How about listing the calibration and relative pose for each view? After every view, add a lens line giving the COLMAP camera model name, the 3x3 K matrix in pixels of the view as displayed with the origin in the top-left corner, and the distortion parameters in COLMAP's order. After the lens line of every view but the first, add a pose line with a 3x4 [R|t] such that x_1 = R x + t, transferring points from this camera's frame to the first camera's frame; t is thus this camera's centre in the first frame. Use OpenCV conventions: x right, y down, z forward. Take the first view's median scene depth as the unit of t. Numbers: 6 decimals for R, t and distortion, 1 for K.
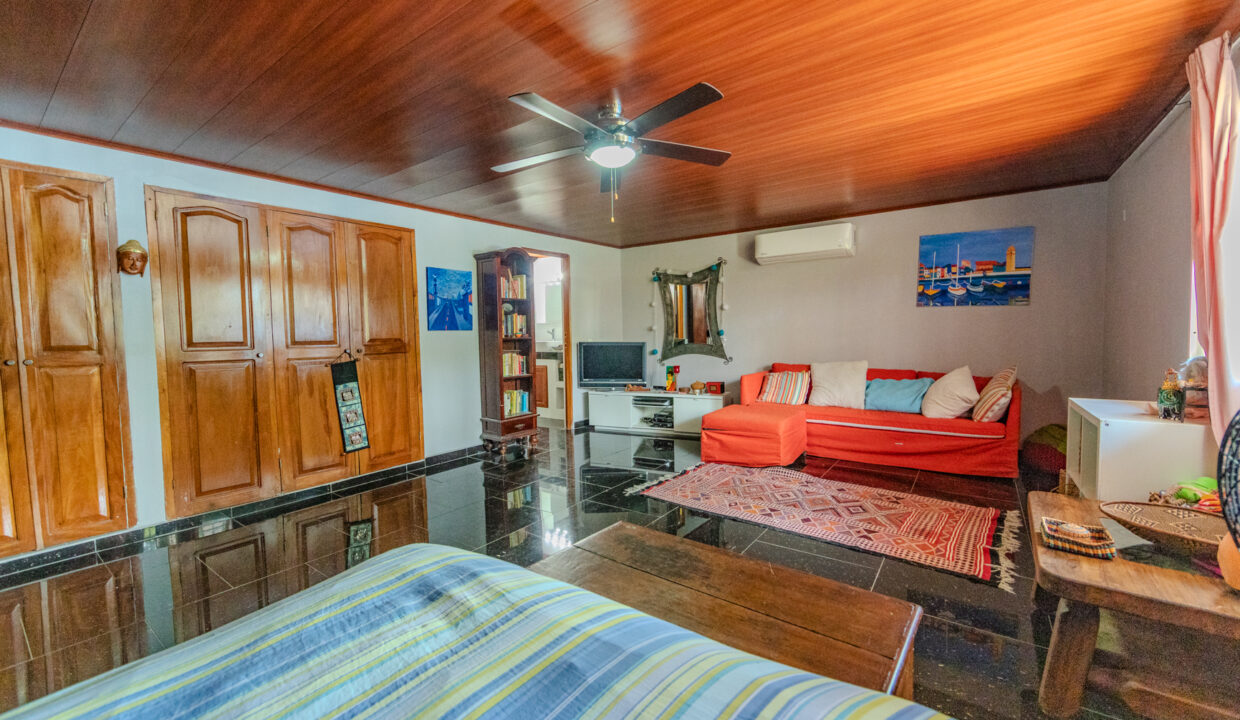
lens RADIAL K [[490.4, 0, 620.6], [0, 490.4, 357.5], [0, 0, 1]] dist [0.001896, 0.000223]
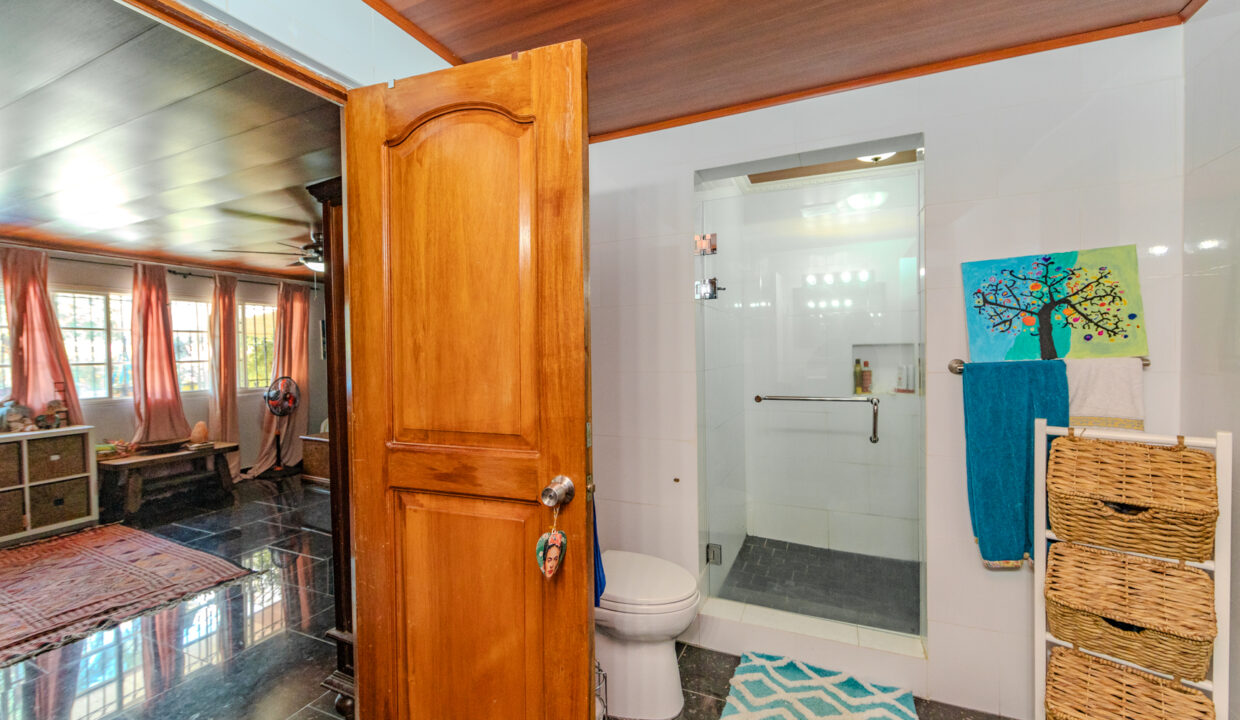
lens RADIAL K [[490.4, 0, 620.6], [0, 490.4, 357.5], [0, 0, 1]] dist [0.001896, 0.000223]
pose [[-0.974910, 0.034989, -0.219832, -0.382533], [0.020331, 0.997438, 0.068592, -0.134231], [0.221669, 0.062401, -0.973123, 1.774060]]
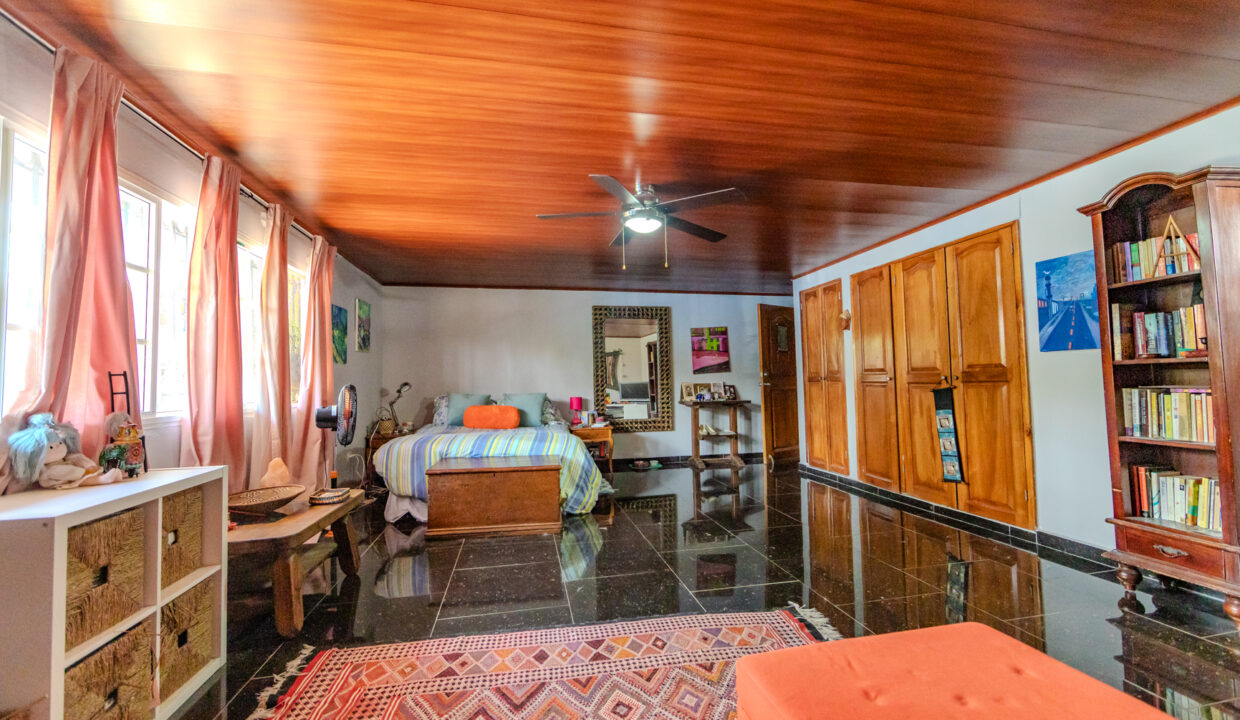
lens RADIAL K [[490.4, 0, 620.6], [0, 490.4, 357.5], [0, 0, 1]] dist [0.001896, 0.000223]
pose [[-0.669923, -0.002968, -0.742425, 0.598643], [-0.004024, 0.999992, -0.000366, -0.049062], [0.742420, 0.002742, -0.669929, 1.144700]]
